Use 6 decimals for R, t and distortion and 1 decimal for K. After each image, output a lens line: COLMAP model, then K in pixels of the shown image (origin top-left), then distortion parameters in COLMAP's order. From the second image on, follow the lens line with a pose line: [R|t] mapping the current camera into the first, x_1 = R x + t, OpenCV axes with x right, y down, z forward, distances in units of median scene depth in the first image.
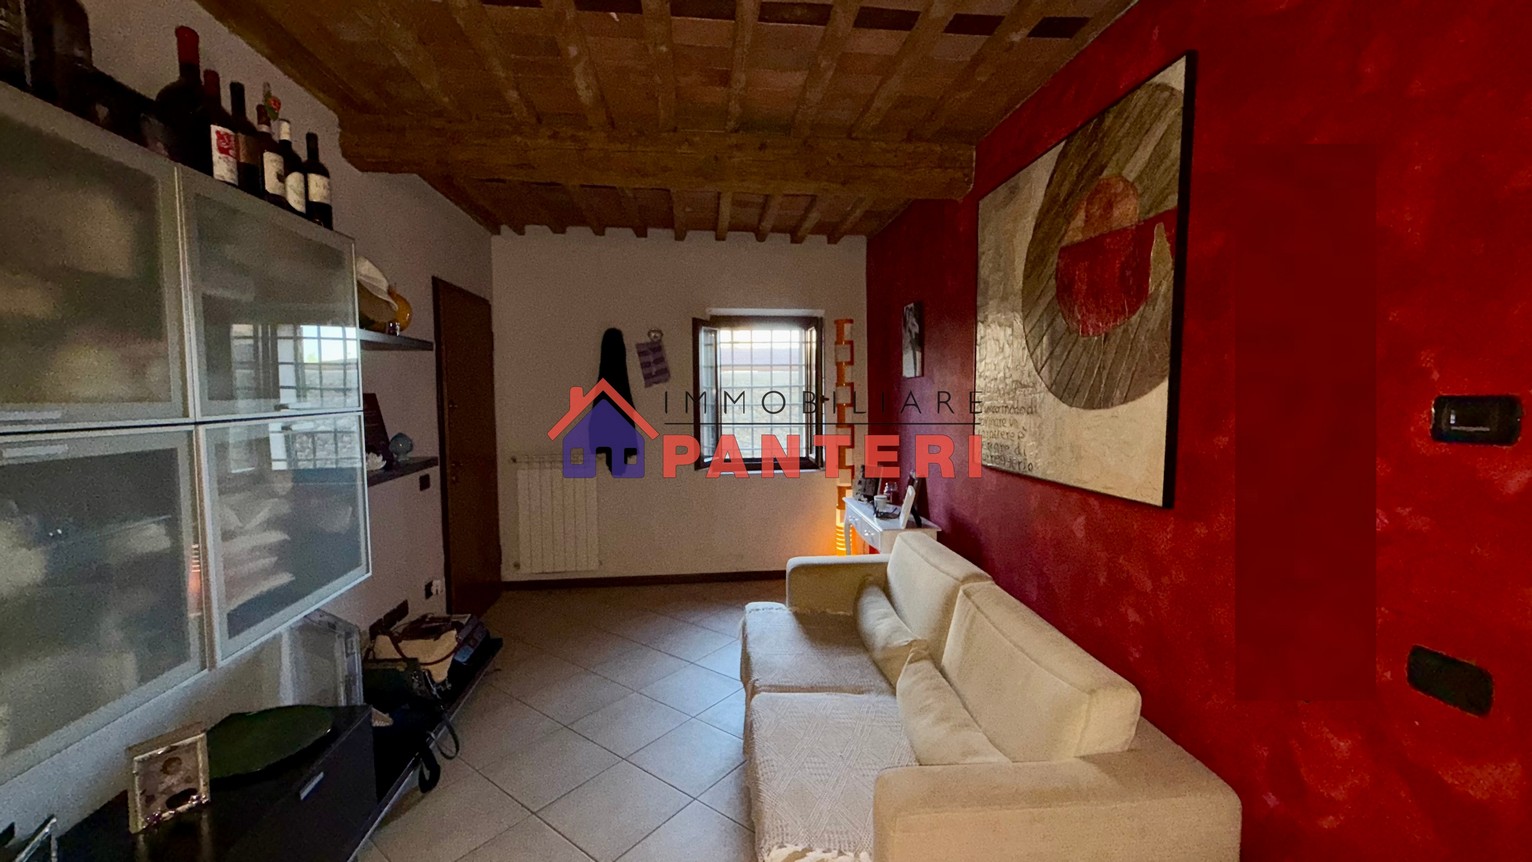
lens RADIAL K [[610.6, 0, 761.9], [0, 610.6, 429.4], [0, 0, 1]] dist [0.001891, -0.000516]
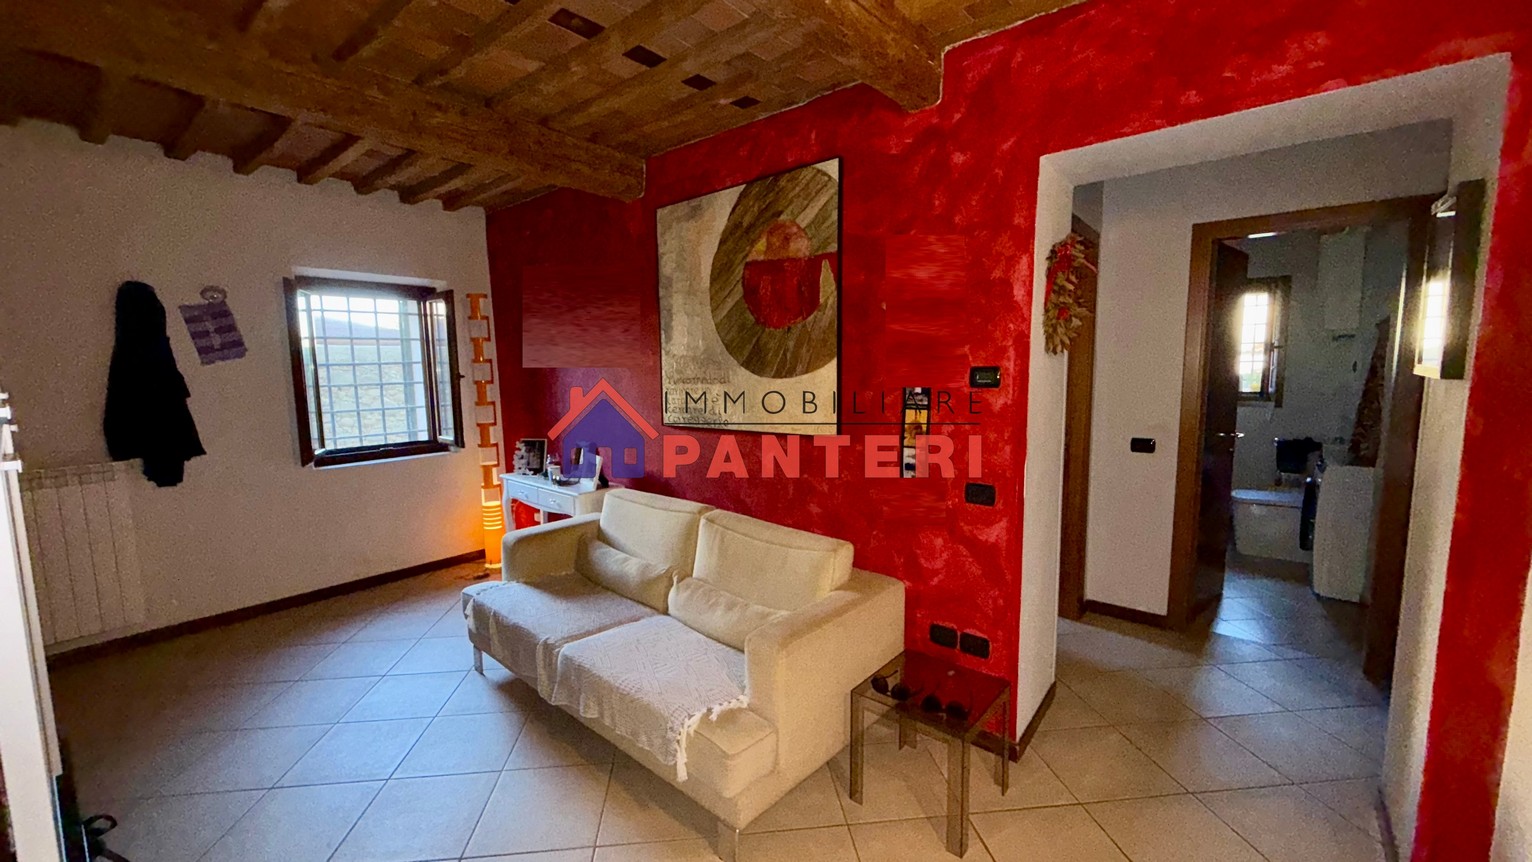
lens RADIAL K [[610.6, 0, 760.9], [0, 610.6, 428.6], [0, 0, 1]] dist [0.001891, -0.000516]
pose [[0.724189, -0.076925, 0.685298, -0.452939], [0.050438, 0.997006, 0.058614, -0.000454], [-0.687755, -0.007883, 0.725900, -0.031186]]
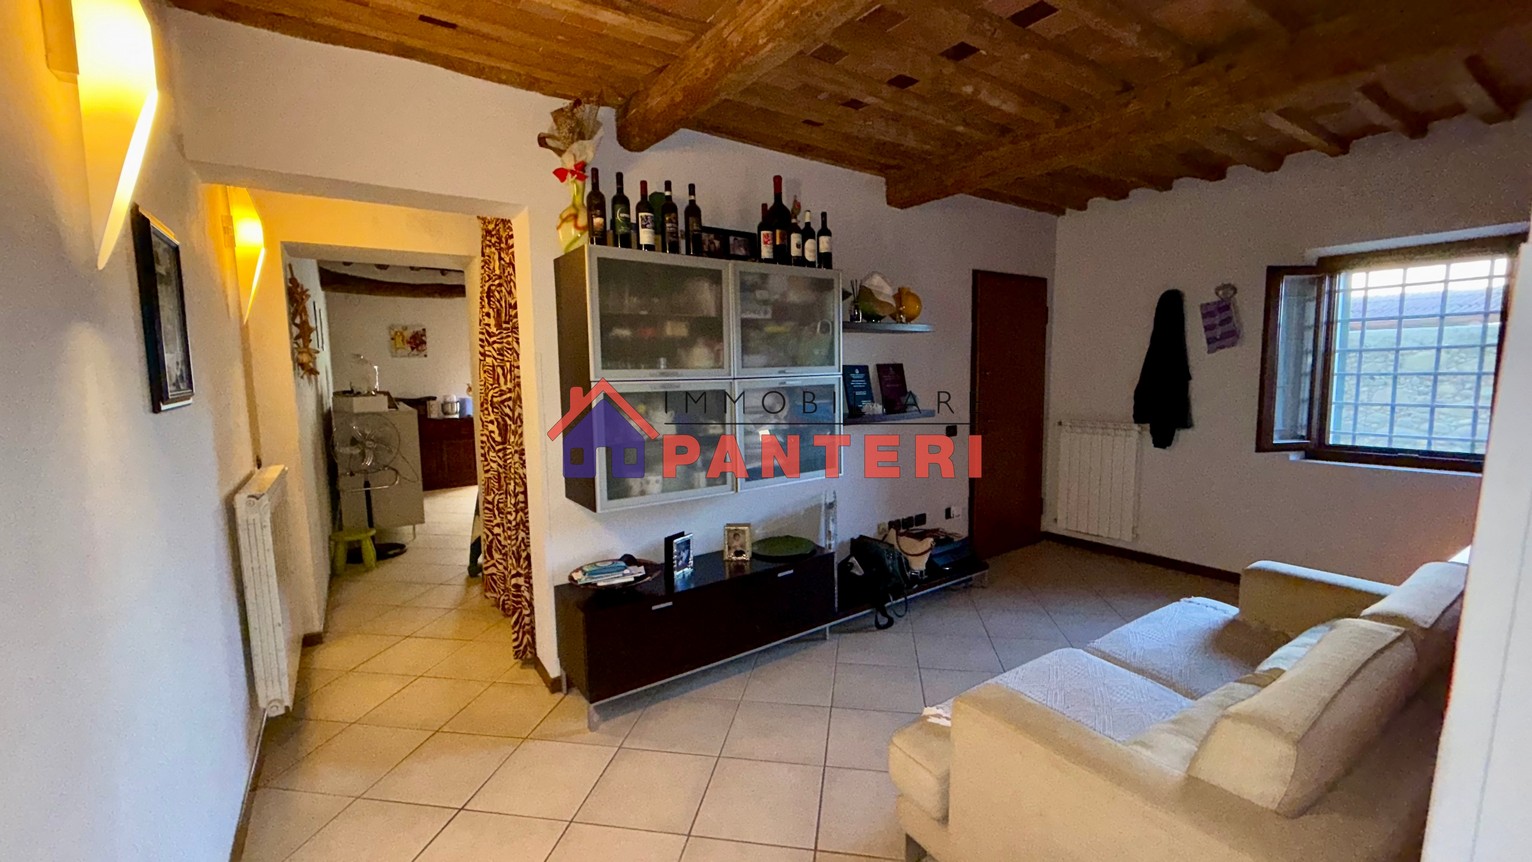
lens RADIAL K [[610.6, 0, 762.0], [0, 610.6, 424.7], [0, 0, 1]] dist [0.001891, -0.000516]
pose [[0.471674, 0.077232, -0.878384, 0.611143], [-0.039748, 0.997006, 0.066318, 0.003015], [0.880877, 0.003633, 0.473331, 0.031208]]
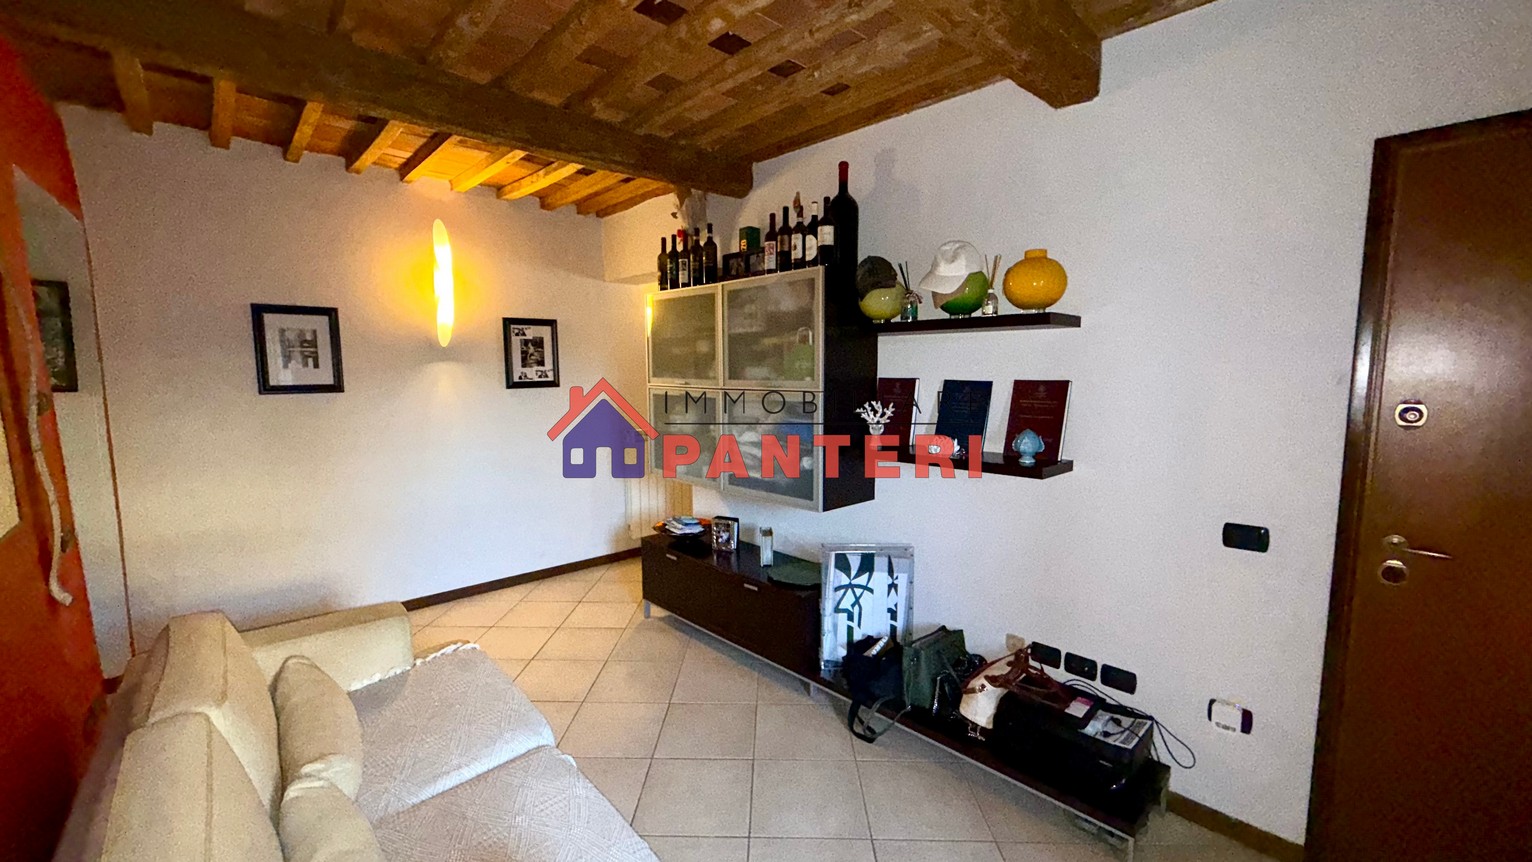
lens RADIAL K [[610.6, 0, 757.3], [0, 610.6, 431.4], [0, 0, 1]] dist [0.001891, -0.000516]
pose [[-0.807414, 0.069563, -0.585871, 0.224884], [-0.029657, 0.986984, 0.158060, -0.134397], [0.589240, 0.144994, -0.794841, 1.758261]]
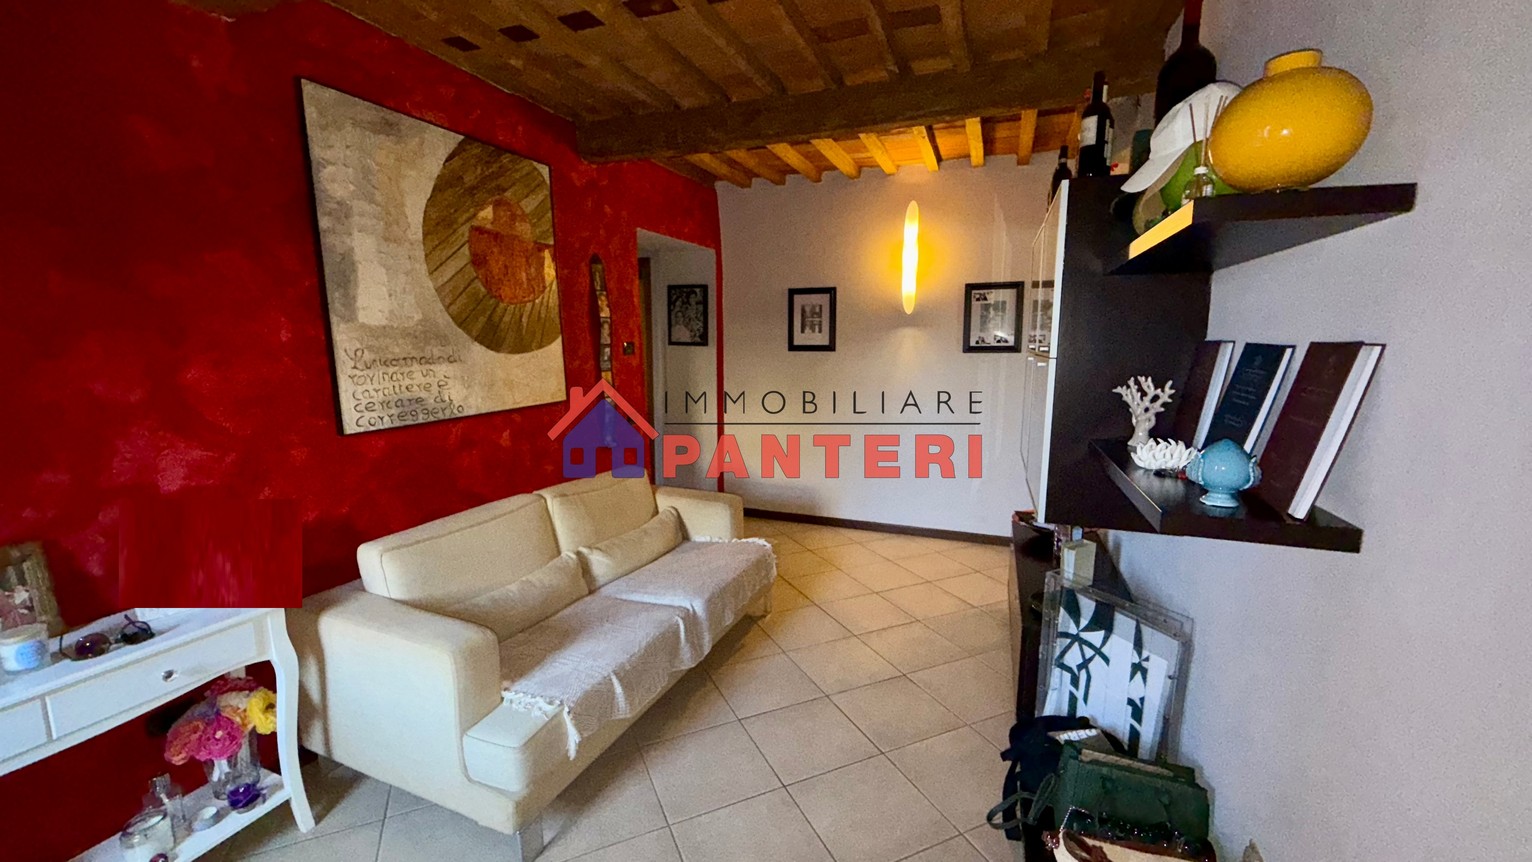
lens RADIAL K [[610.6, 0, 759.0], [0, 610.6, 431.4], [0, 0, 1]] dist [0.001891, -0.000516]
pose [[-0.883399, -0.063834, 0.464254, -0.617644], [0.034935, 0.978952, 0.201080, -0.113358], [-0.467317, 0.193853, -0.862575, 1.833749]]
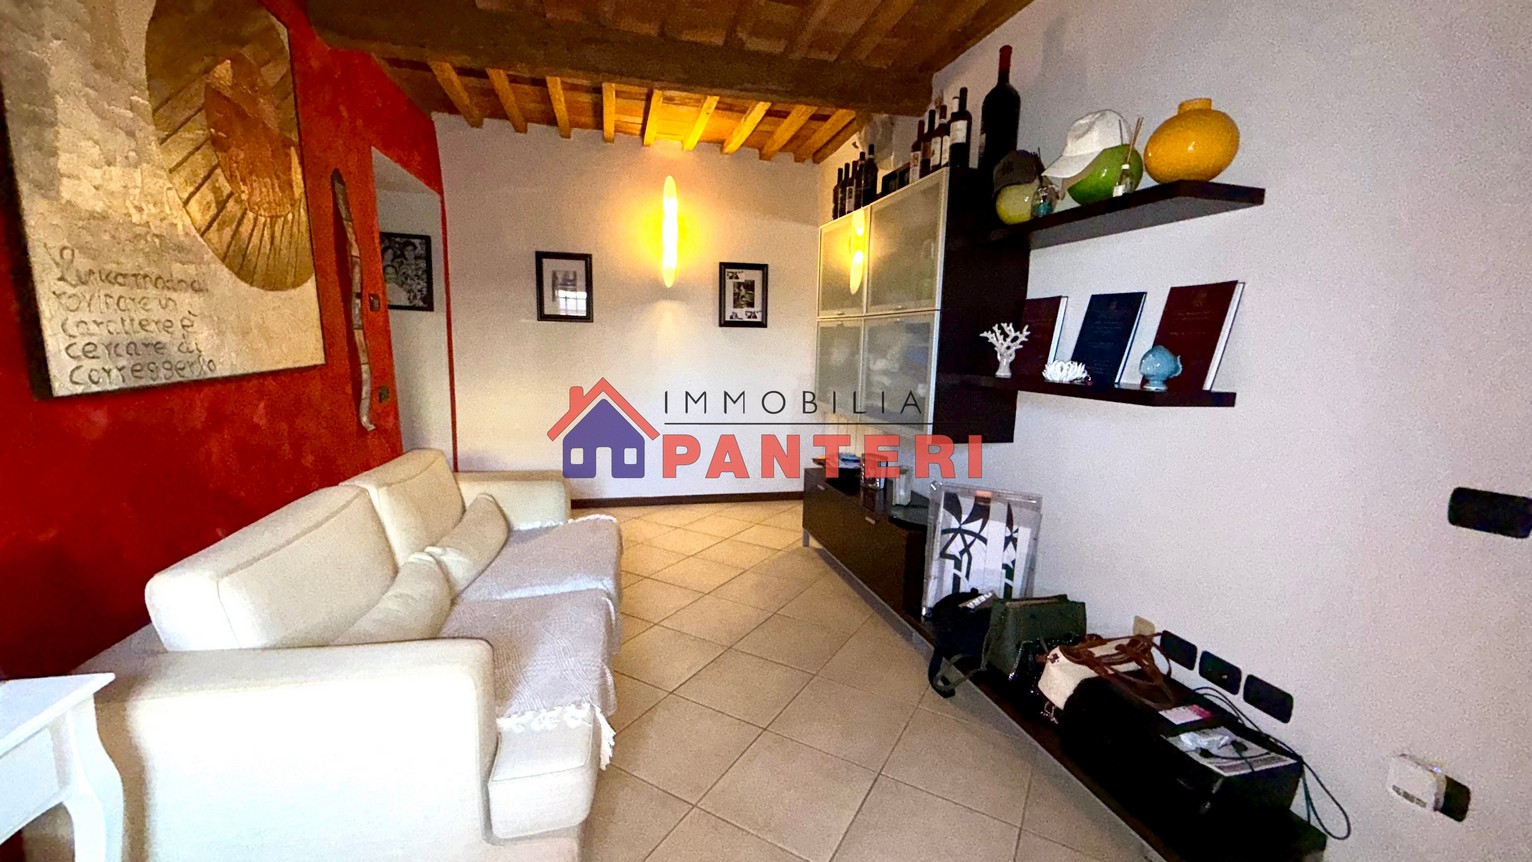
lens RADIAL K [[610.6, 0, 757.5], [0, 610.6, 431.4], [0, 0, 1]] dist [0.001891, -0.000516]
pose [[-0.991513, 0.000907, -0.130005, -0.122930], [-0.026547, 0.977492, 0.209293, -0.034322], [0.127268, 0.210968, -0.969172, 1.923056]]
